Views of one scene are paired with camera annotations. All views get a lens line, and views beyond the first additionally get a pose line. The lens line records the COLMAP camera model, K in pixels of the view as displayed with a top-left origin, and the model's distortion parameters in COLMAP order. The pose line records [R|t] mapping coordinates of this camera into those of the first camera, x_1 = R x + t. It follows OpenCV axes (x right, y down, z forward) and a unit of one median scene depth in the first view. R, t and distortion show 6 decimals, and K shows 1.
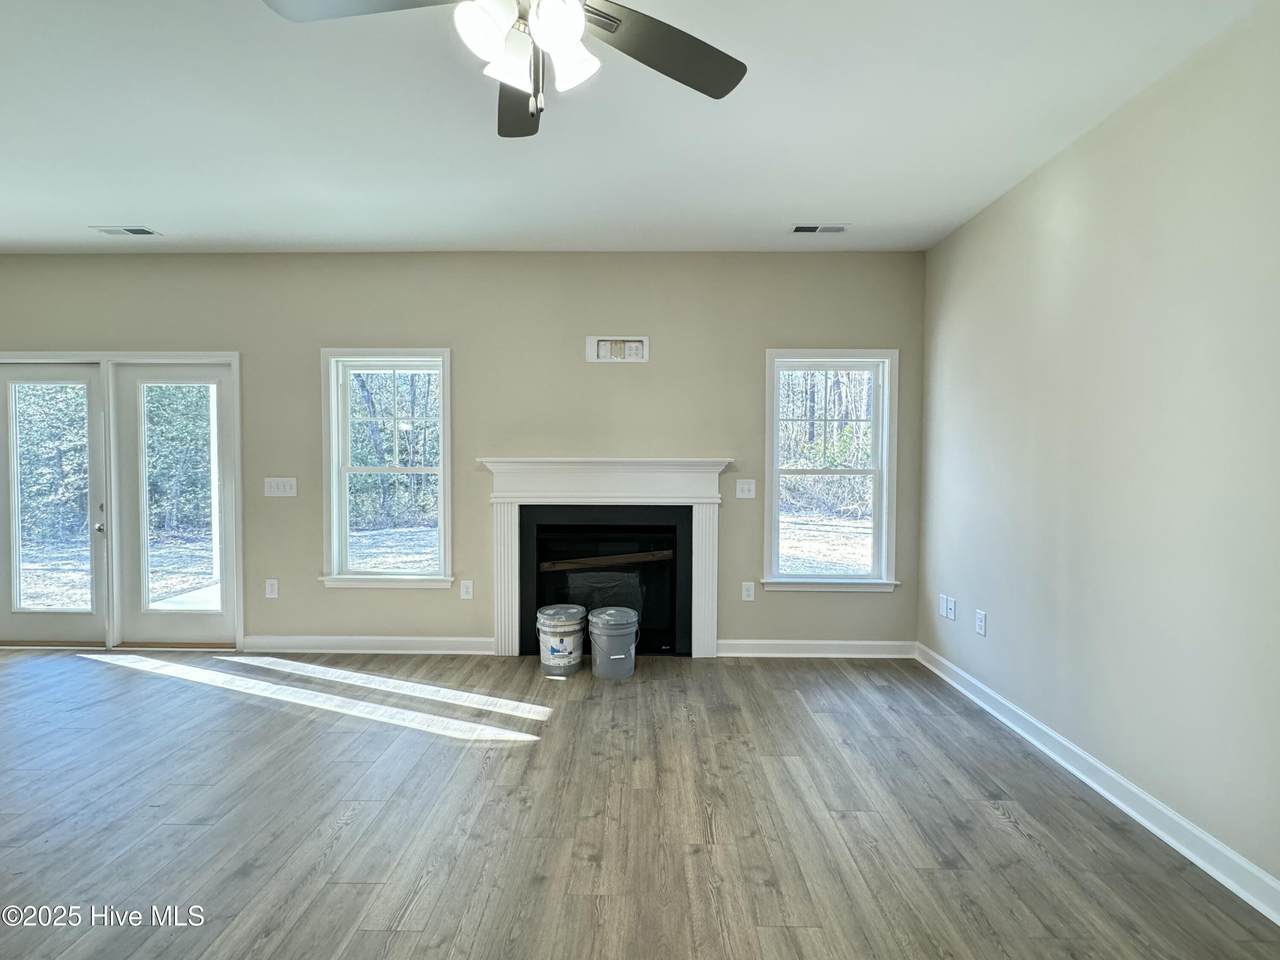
lens RADIAL K [[580.4, 0, 640.0], [0, 580.4, 480.0], [0, 0, 1]] dist [-0.001038, -0.000113]
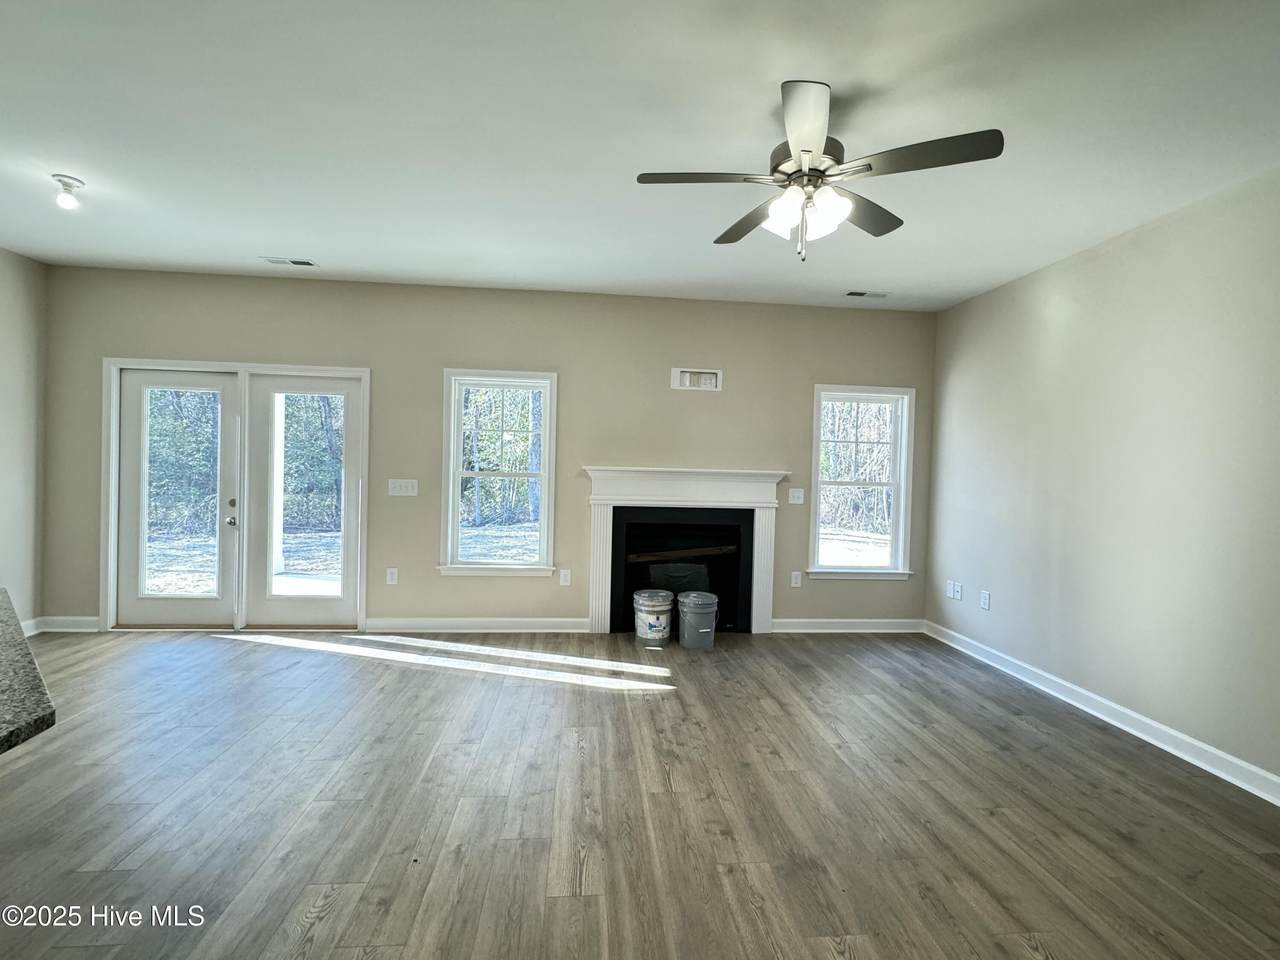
lens RADIAL K [[580.4, 0, 640.0], [0, 580.4, 480.0], [0, 0, 1]] dist [-0.001038, -0.000113]
pose [[0.993781, 0.020653, 0.109422, -0.296490], [-0.019509, 0.999743, -0.011516, 0.001632], [-0.109632, 0.009310, 0.993929, -0.200631]]
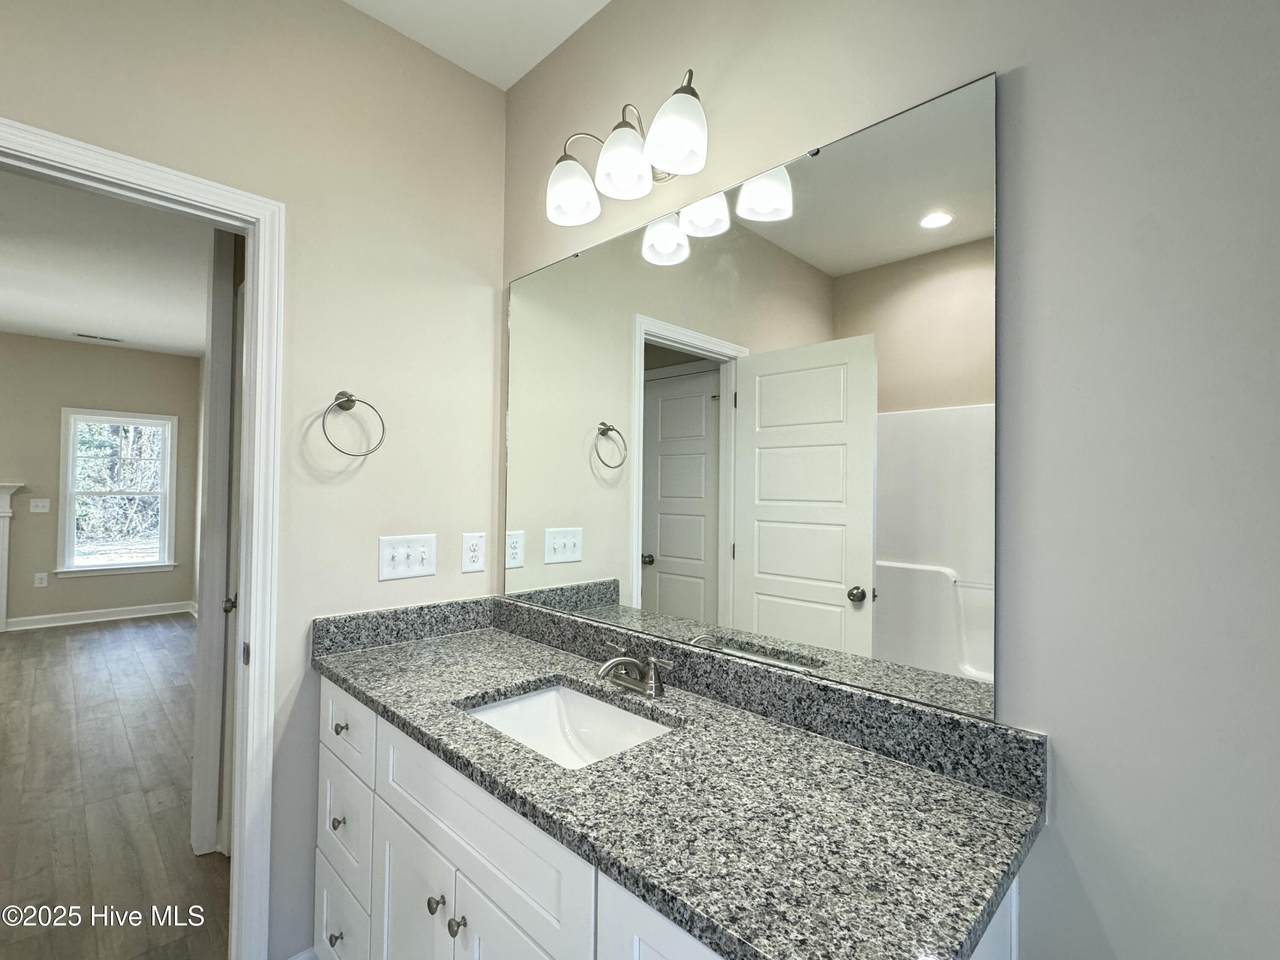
lens RADIAL K [[580.4, 0, 640.0], [0, 580.4, 480.0], [0, 0, 1]] dist [-0.001038, -0.000113]
pose [[0.692753, 0.016294, 0.720991, 0.183893], [0.013045, 0.999298, -0.035118, 0.021928], [-0.721057, 0.033733, 0.692054, -1.041928]]
